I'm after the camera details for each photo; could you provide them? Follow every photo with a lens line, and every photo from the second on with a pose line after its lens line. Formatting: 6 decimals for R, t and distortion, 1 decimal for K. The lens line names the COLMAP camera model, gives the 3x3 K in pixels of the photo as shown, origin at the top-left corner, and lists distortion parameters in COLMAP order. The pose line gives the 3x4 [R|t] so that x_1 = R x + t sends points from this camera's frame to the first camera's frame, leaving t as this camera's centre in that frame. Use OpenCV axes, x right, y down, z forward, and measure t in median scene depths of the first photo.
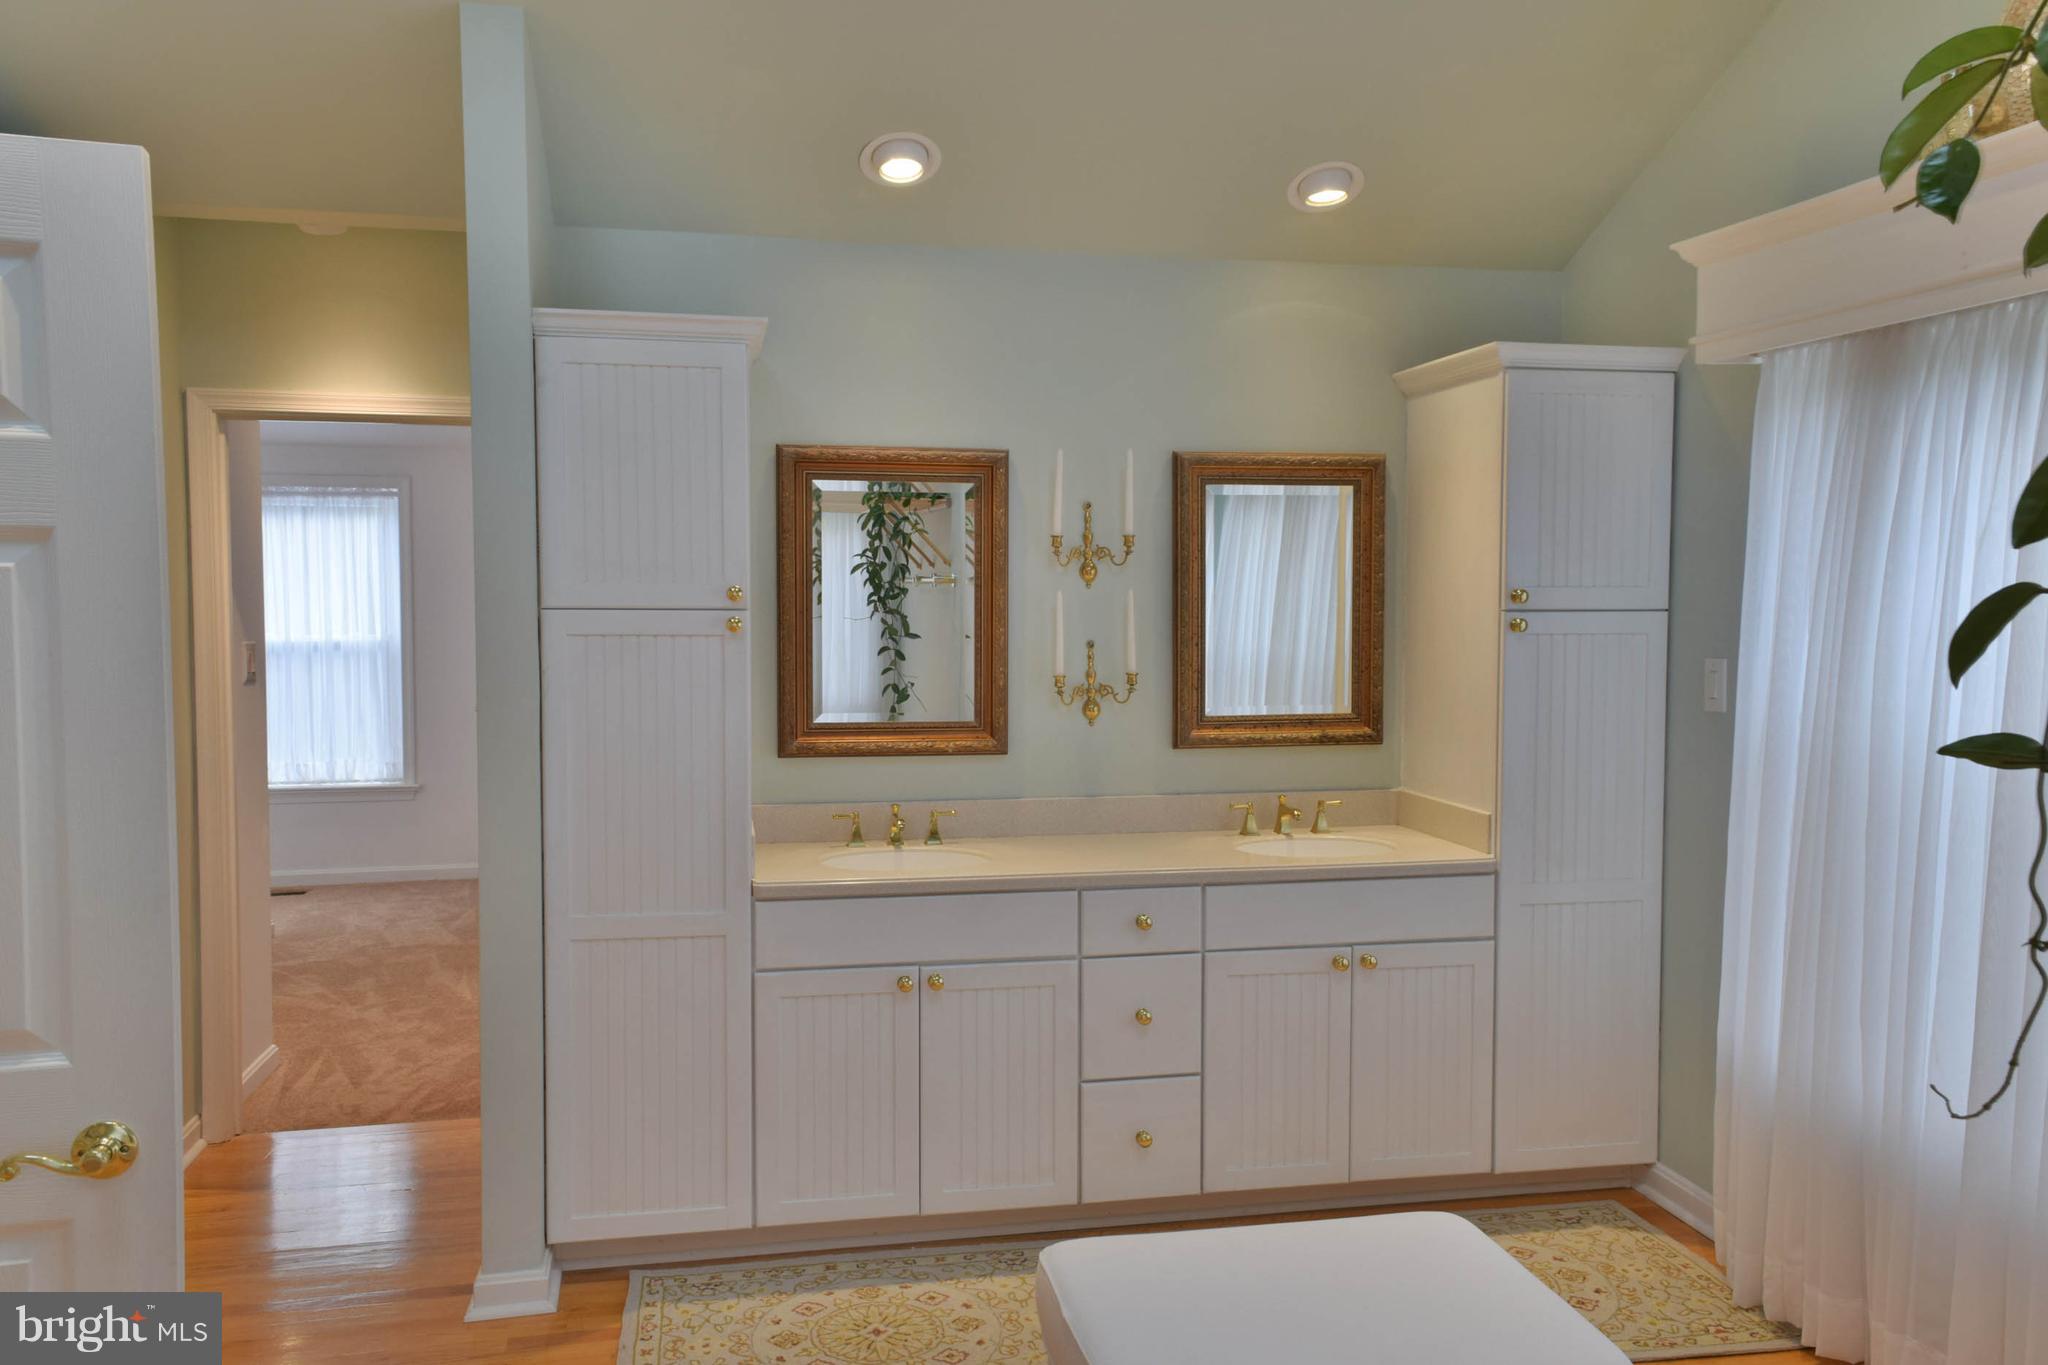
lens RADIAL K [[1576.0, 0, 1024.0], [0, 1576.0, 682.5], [0, 0, 1]] dist [-0.058274, 0.008555]
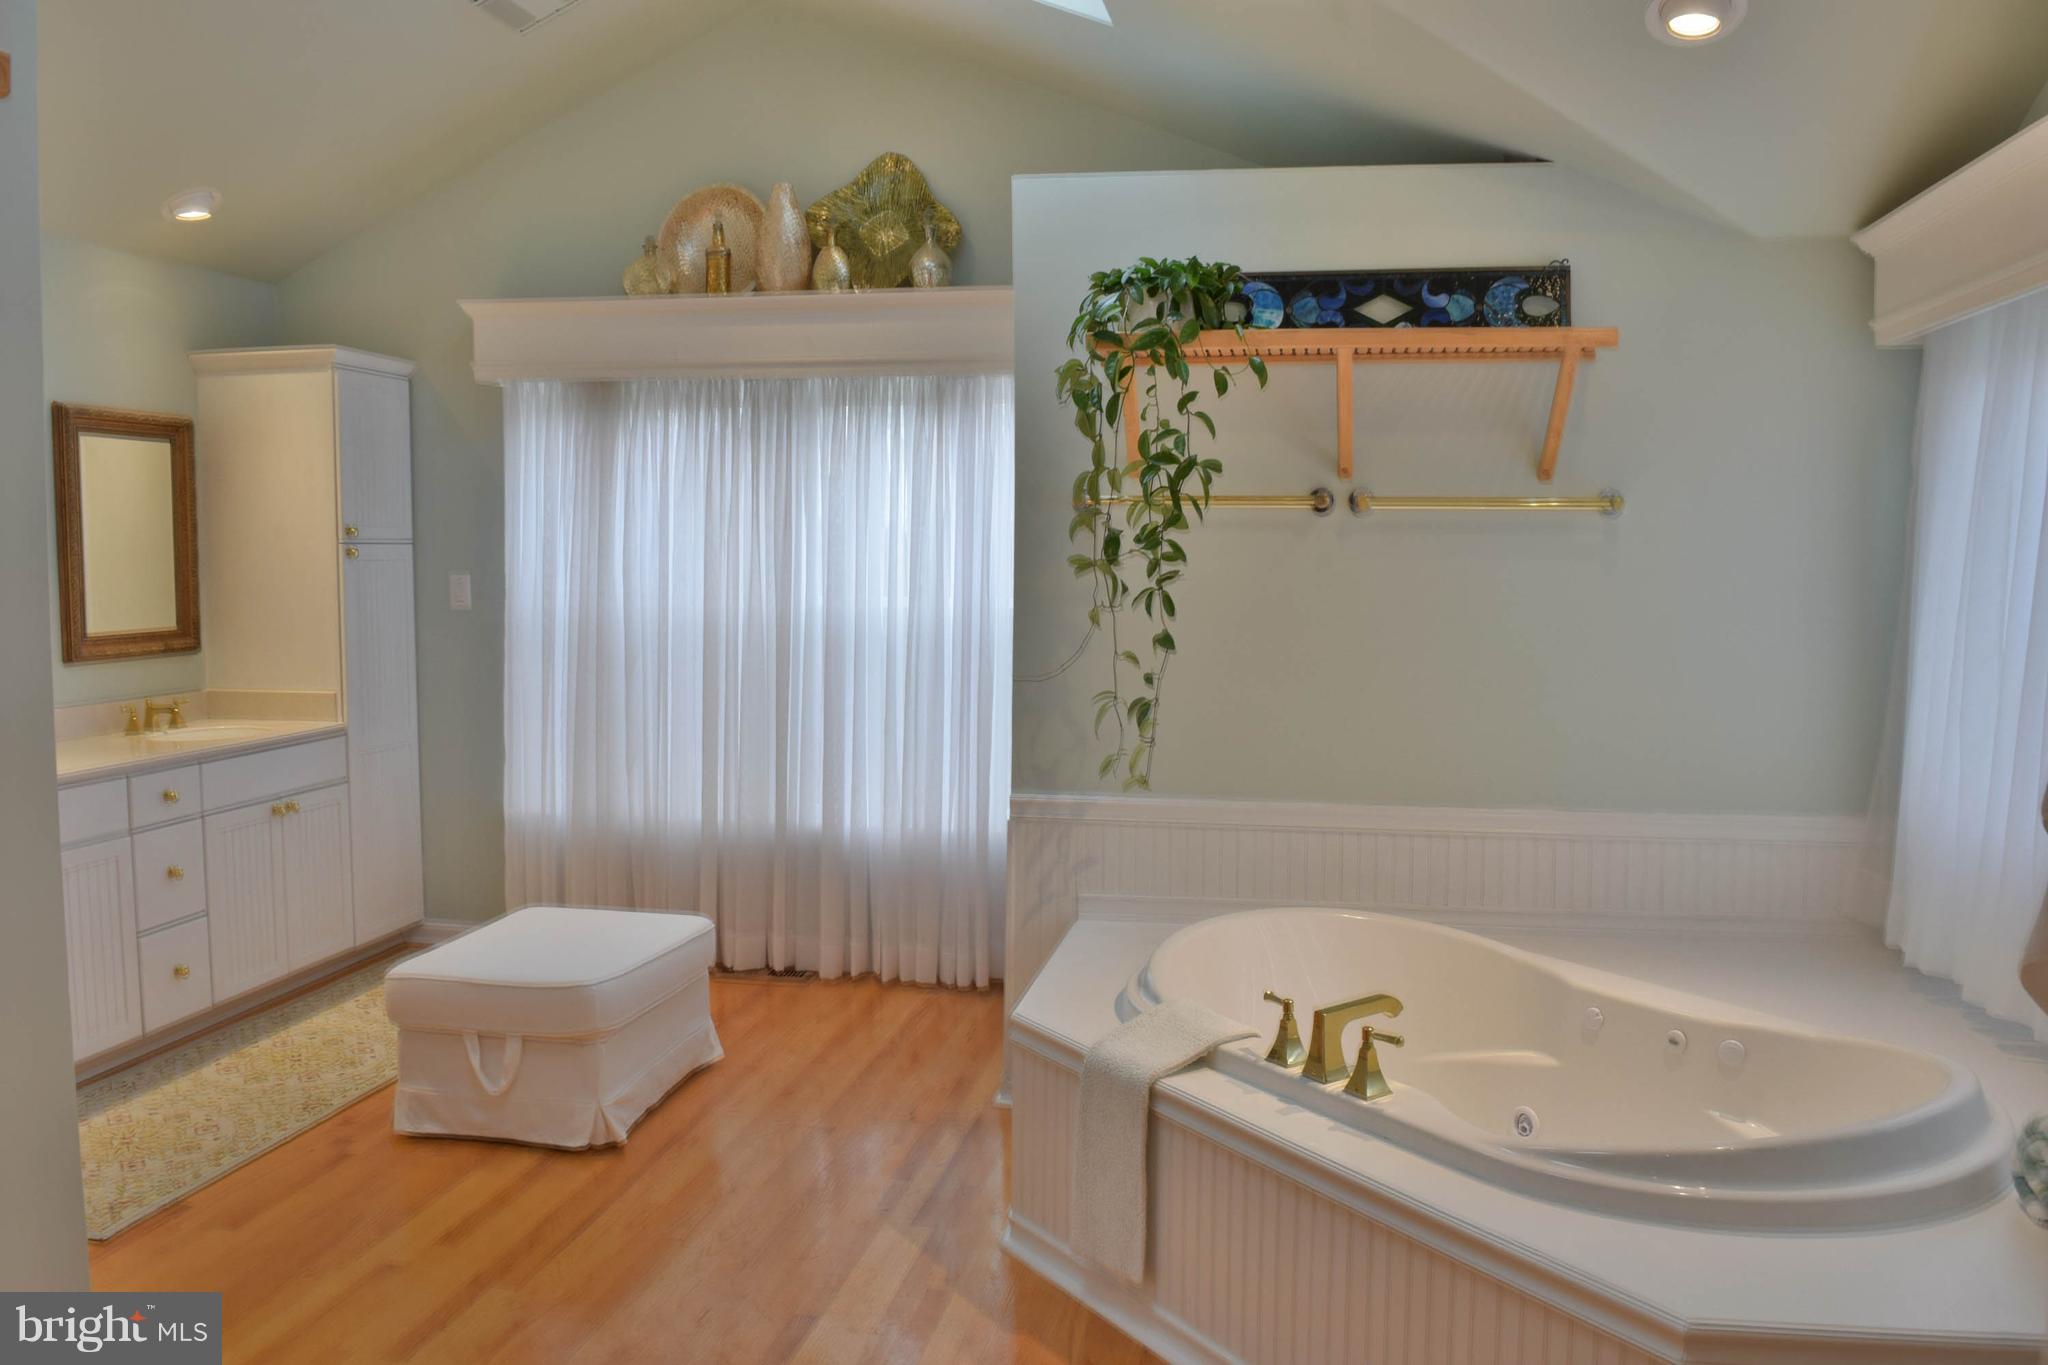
lens RADIAL K [[1576.0, 0, 1024.0], [0, 1576.0, 682.5], [0, 0, 1]] dist [-0.058274, 0.008555]
pose [[0.374713, -0.076553, 0.923975, -0.738343], [0.049666, 0.996812, 0.062446, 0.020874], [-0.925810, 0.022491, 0.377321, -0.070637]]
